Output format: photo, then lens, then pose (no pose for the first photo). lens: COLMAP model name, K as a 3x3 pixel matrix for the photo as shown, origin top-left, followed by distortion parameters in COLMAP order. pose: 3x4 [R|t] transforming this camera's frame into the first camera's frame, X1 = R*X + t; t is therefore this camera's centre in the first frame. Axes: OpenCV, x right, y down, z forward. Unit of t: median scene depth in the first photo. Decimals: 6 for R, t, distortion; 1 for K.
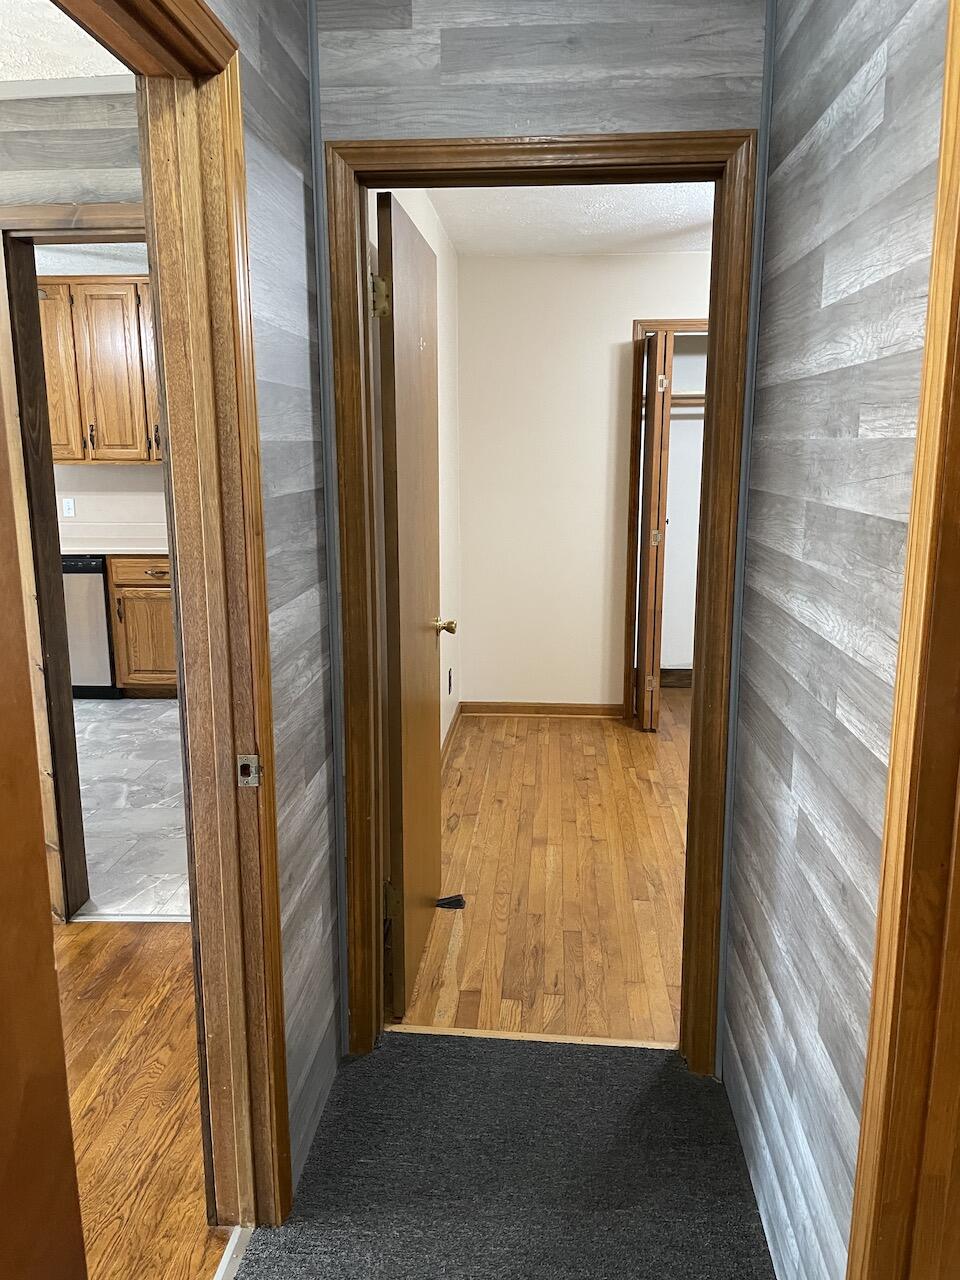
lens RADIAL K [[967.0, 0, 484.1], [0, 967.0, 635.2], [0, 0, 1]] dist [0.086900, -0.109997]
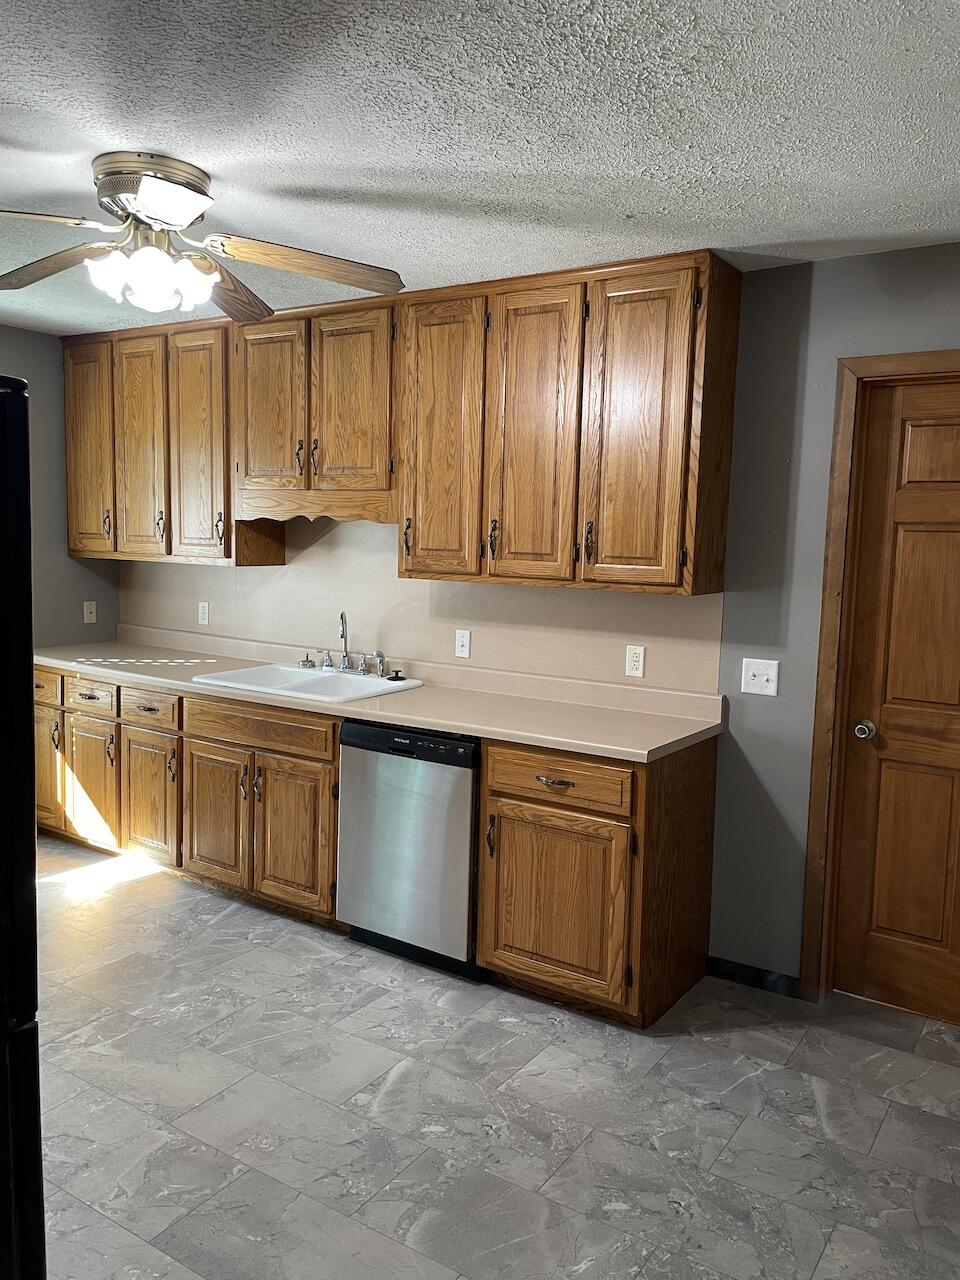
lens RADIAL K [[967.0, 0, 484.1], [0, 967.0, 641.0], [0, 0, 1]] dist [0.086900, -0.109997]
pose [[0.874085, 0.077054, -0.479624, -0.111314], [-0.123138, 0.990237, -0.065325, -0.100720], [0.469907, 0.116160, 0.875039, 0.481904]]
